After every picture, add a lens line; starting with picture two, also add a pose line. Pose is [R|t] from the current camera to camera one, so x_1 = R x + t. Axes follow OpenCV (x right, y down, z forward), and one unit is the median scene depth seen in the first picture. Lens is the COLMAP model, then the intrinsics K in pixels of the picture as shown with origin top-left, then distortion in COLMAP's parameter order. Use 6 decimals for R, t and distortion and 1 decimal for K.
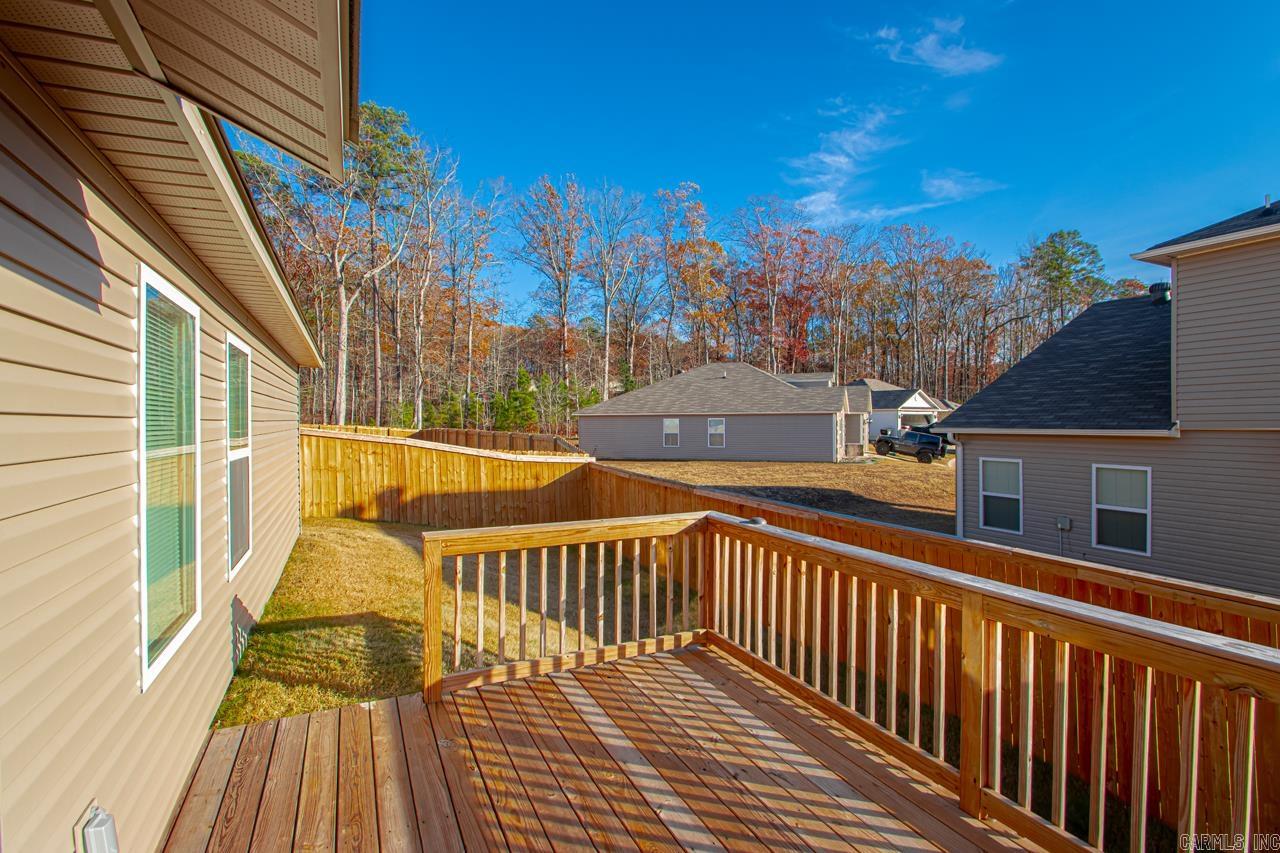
lens RADIAL K [[614.9, 0, 635.6], [0, 614.9, 421.2], [0, 0, 1]] dist [0.014087, -0.015523]
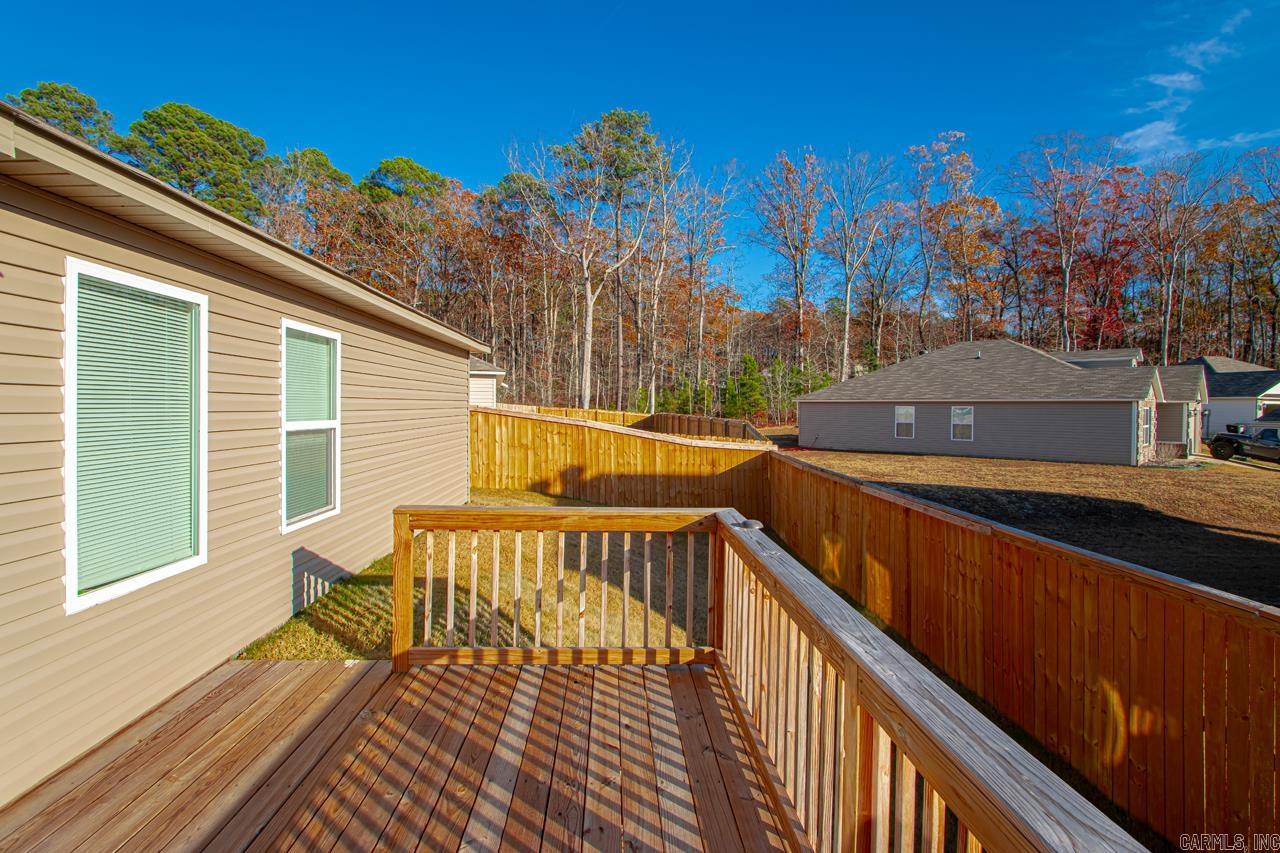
lens RADIAL K [[614.9, 0, 635.6], [0, 614.9, 421.2], [0, 0, 1]] dist [0.014087, -0.015523]
pose [[0.908498, 0.021745, -0.417324, 0.099991], [-0.013461, 0.999650, 0.022784, 0.003097], [0.417673, -0.015081, 0.908472, 0.055158]]
